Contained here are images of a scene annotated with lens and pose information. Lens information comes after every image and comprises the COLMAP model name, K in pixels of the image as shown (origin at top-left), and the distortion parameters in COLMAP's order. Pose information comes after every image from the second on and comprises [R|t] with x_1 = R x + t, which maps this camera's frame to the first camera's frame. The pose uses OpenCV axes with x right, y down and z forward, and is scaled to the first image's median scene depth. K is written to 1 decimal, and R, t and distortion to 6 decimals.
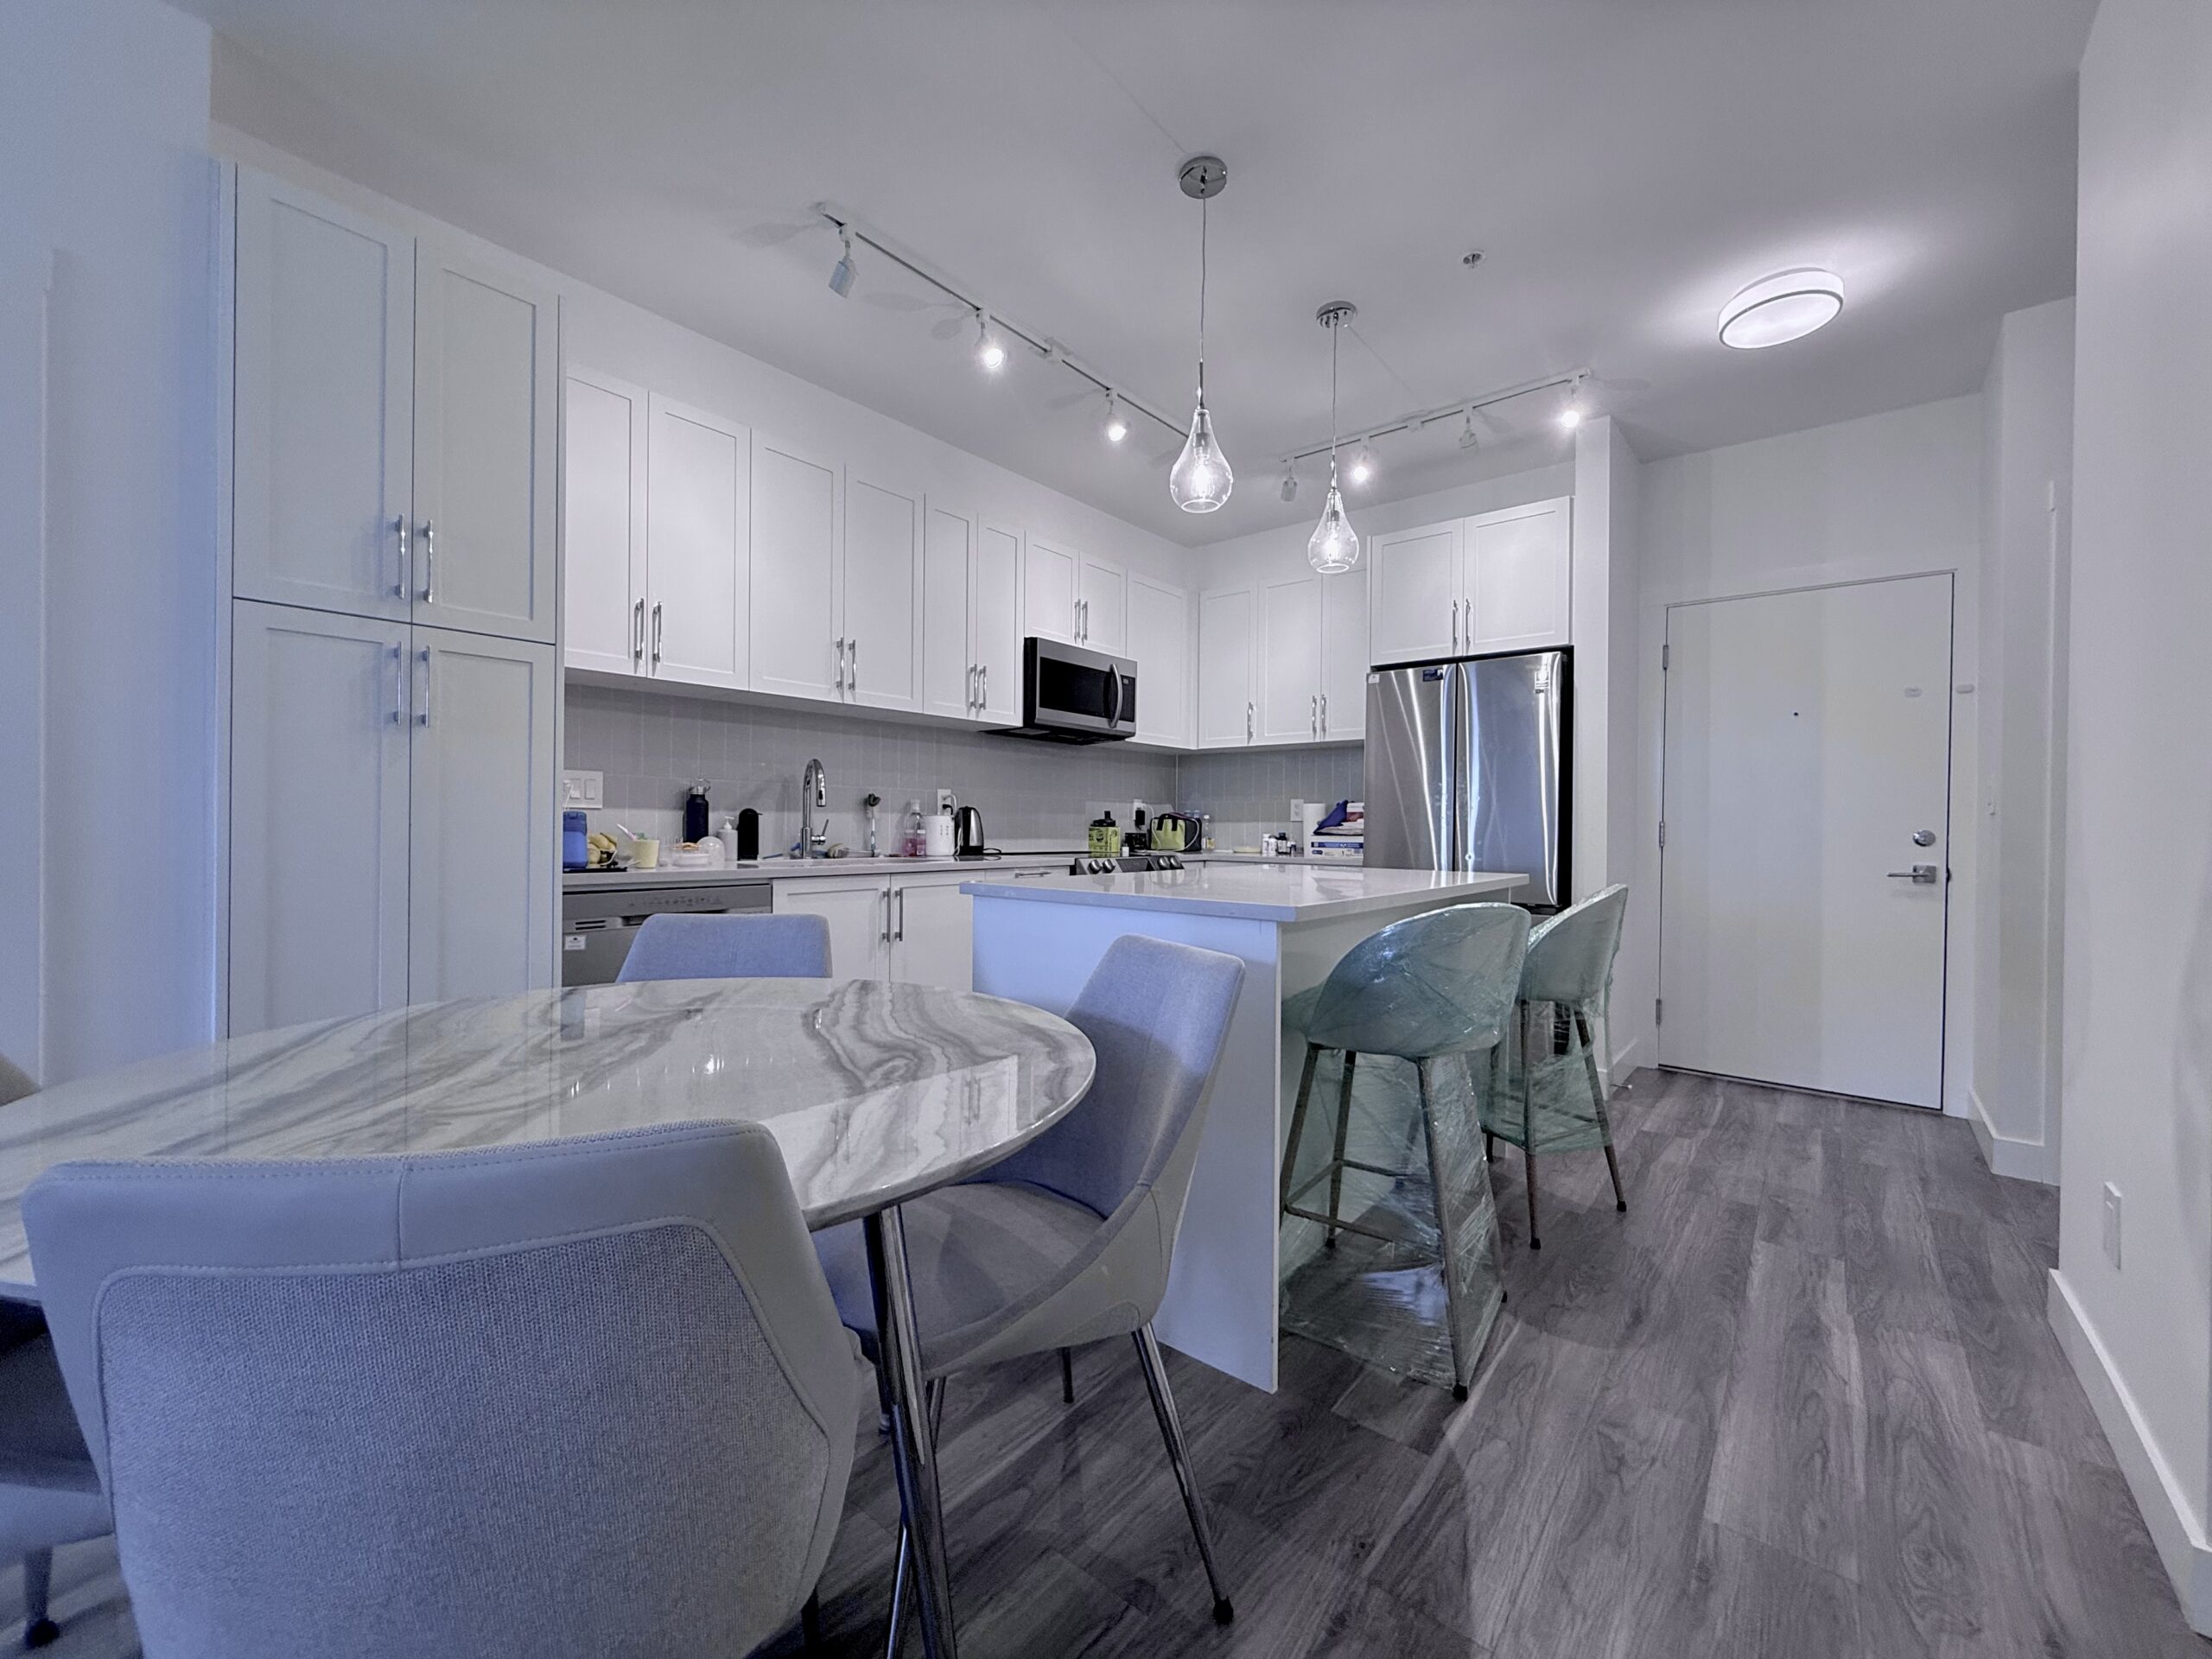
lens RADIAL K [[881.6, 0, 1106.0], [0, 881.6, 829.5], [0, 0, 1]] dist [-0.000447, -0.000156]
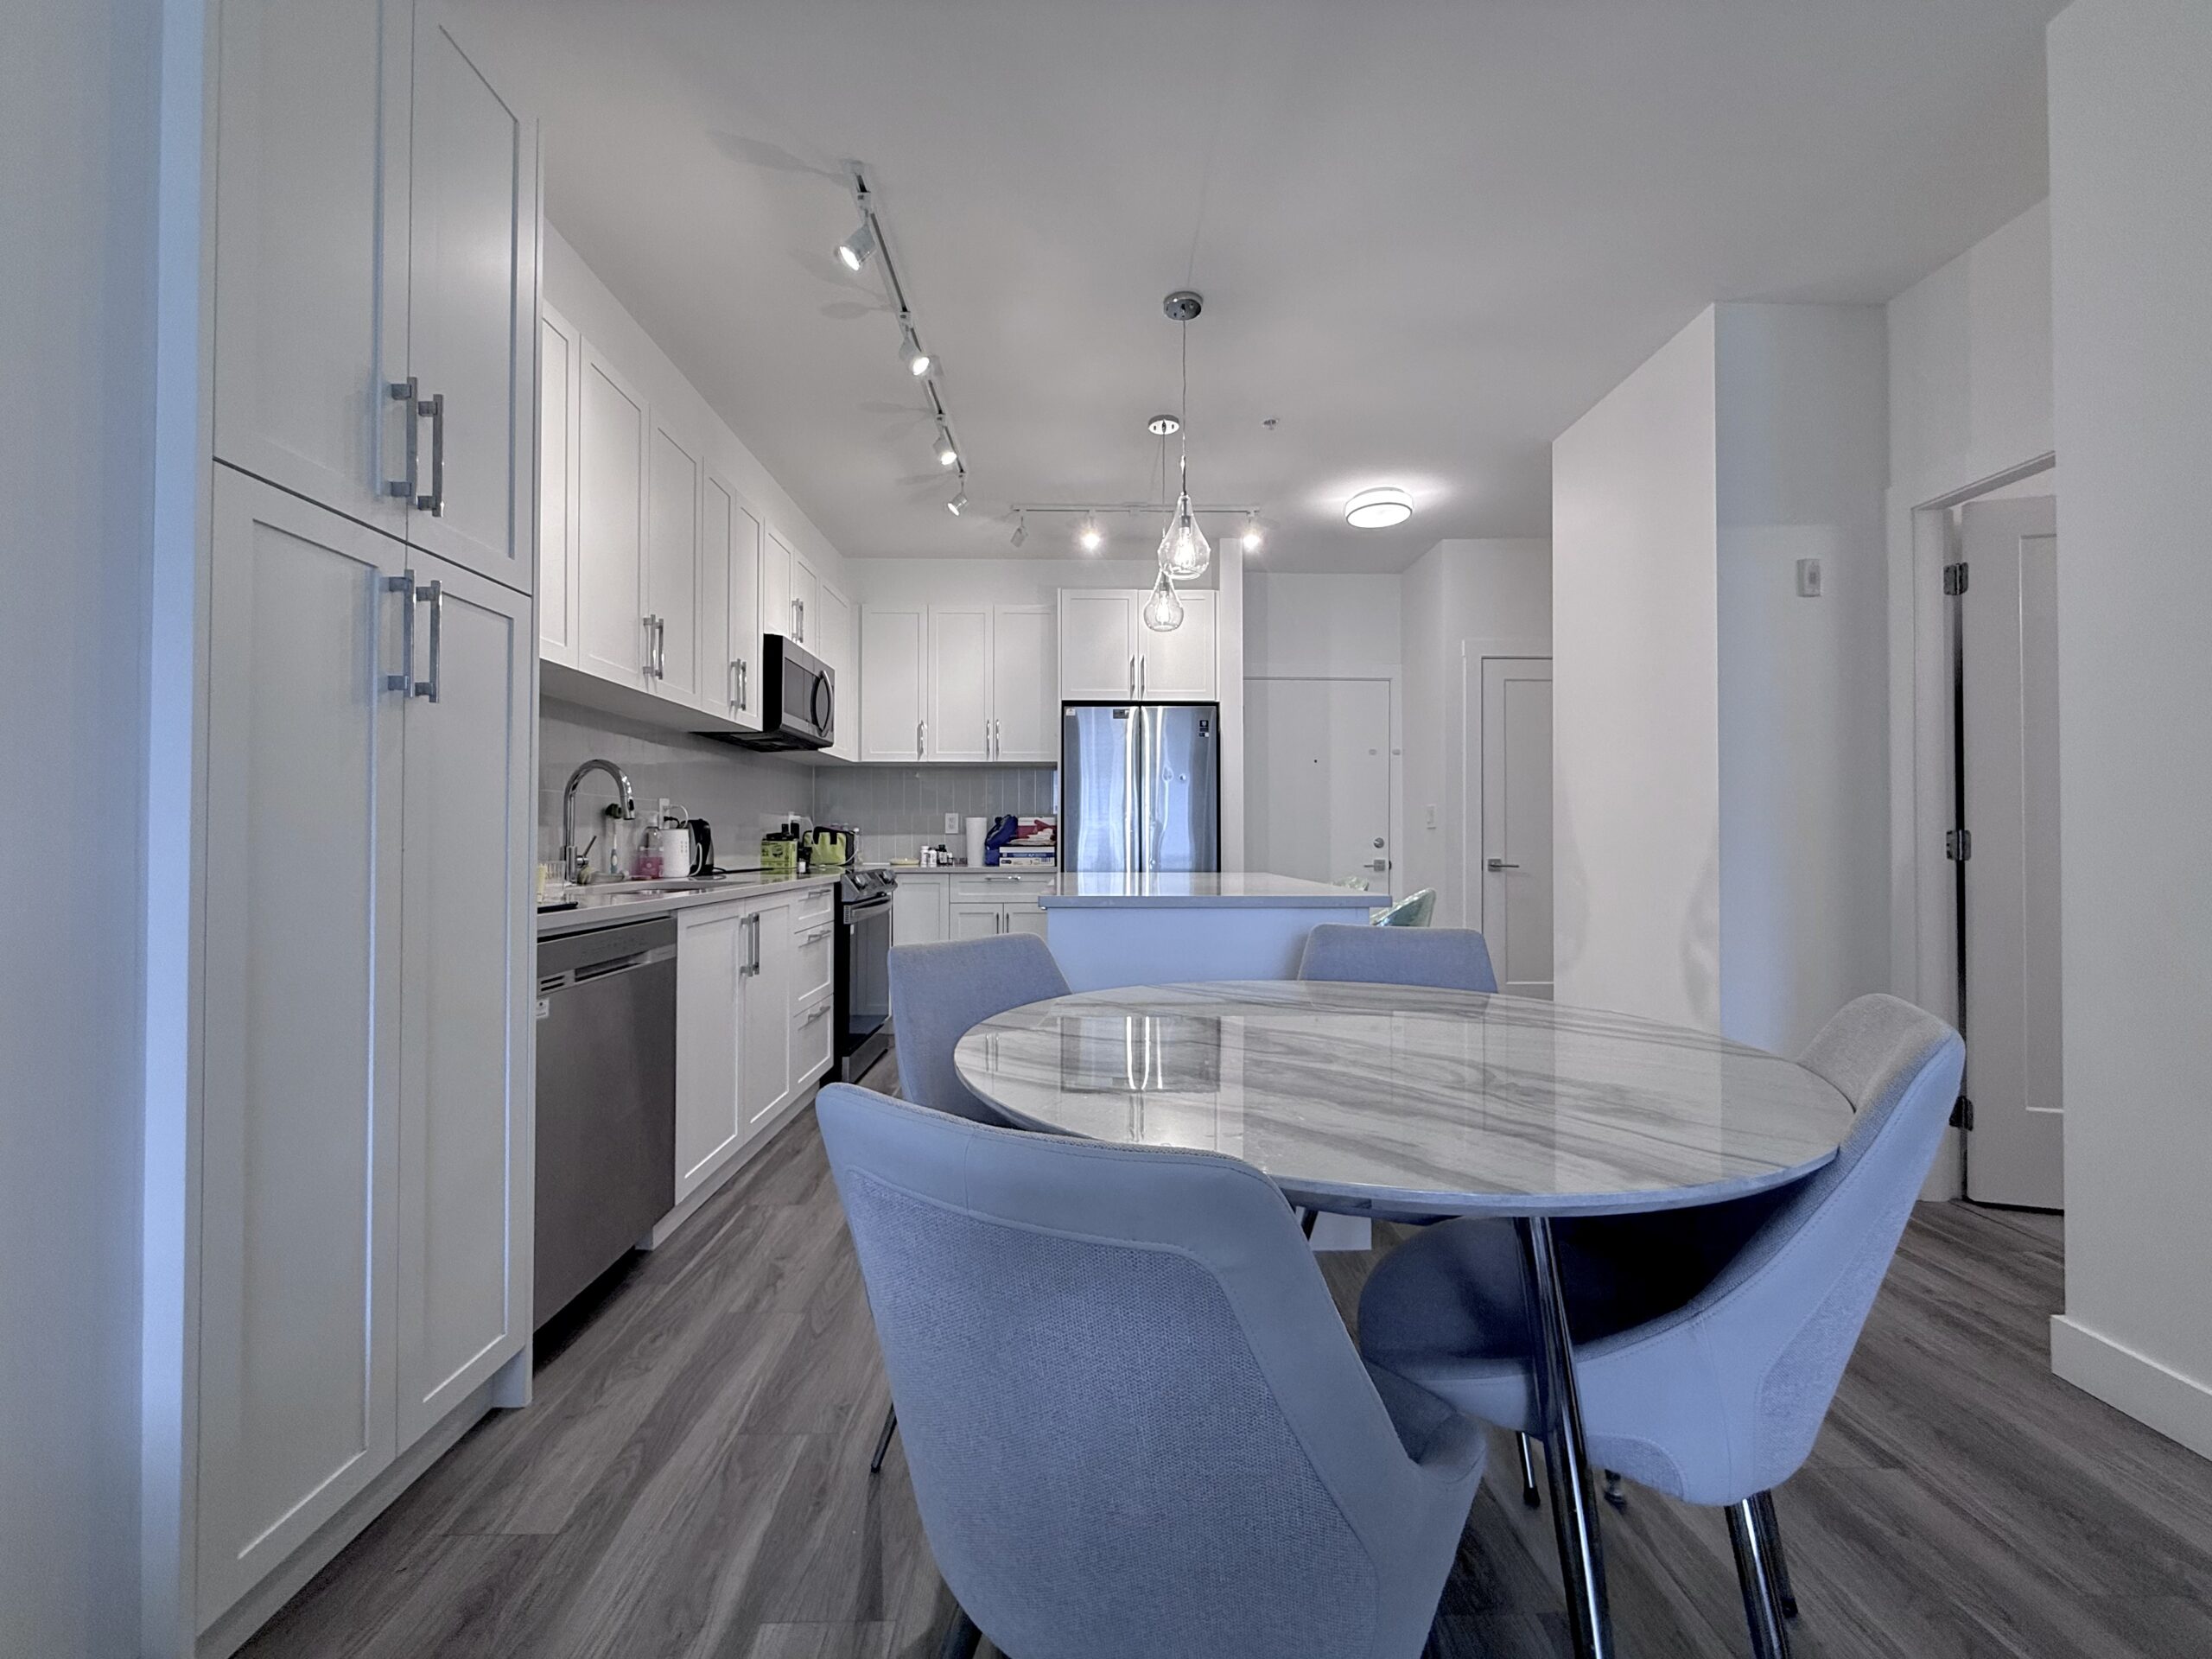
lens RADIAL K [[881.8, 0, 1100.3], [0, 881.8, 828.1], [0, 0, 1]] dist [-0.000569, -0.000024]
pose [[0.762362, -0.000735, 0.647151, -0.416358], [0.009353, 0.999907, -0.009882, -0.005020], [-0.647084, 0.013587, 0.762298, 0.085784]]
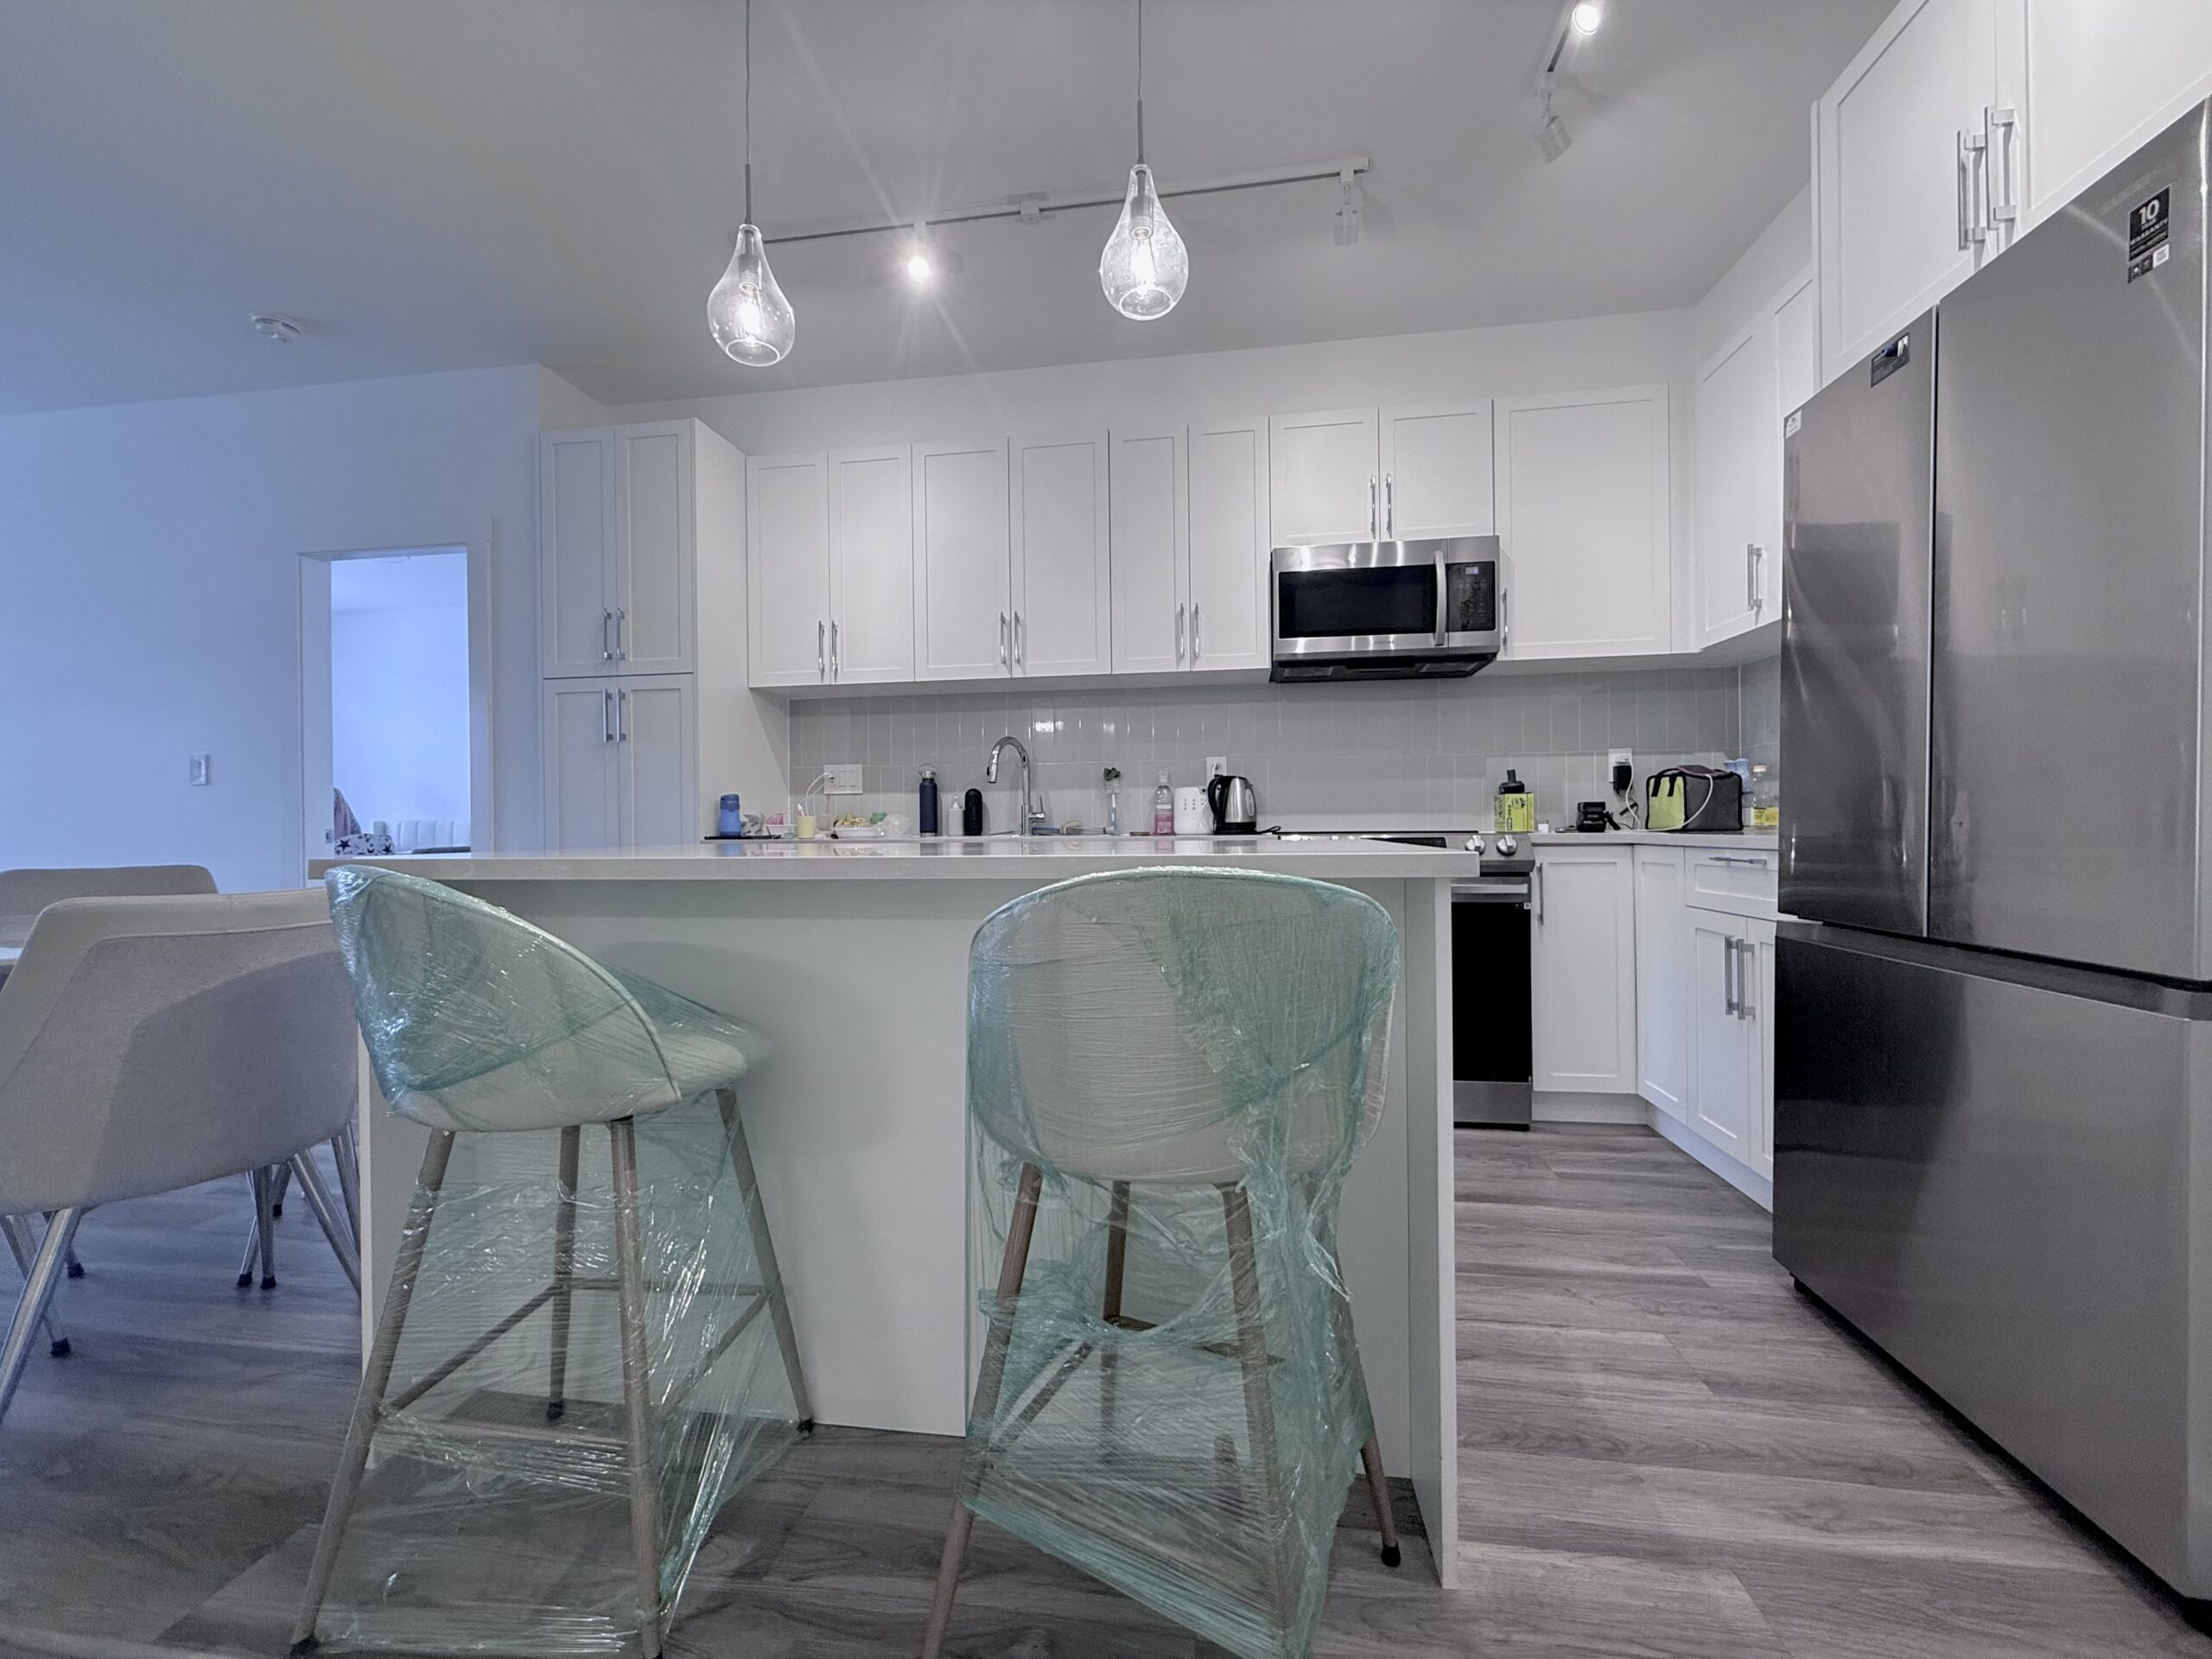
lens RADIAL K [[879.4, 0, 1110.4], [0, 879.4, 820.1], [0, 0, 1]] dist [0.002237, 0.000076]
pose [[0.514573, -0.017559, -0.857267, 0.493432], [0.013220, 0.999834, -0.012544, 0.025002], [0.857344, -0.004878, 0.514720, 0.479037]]
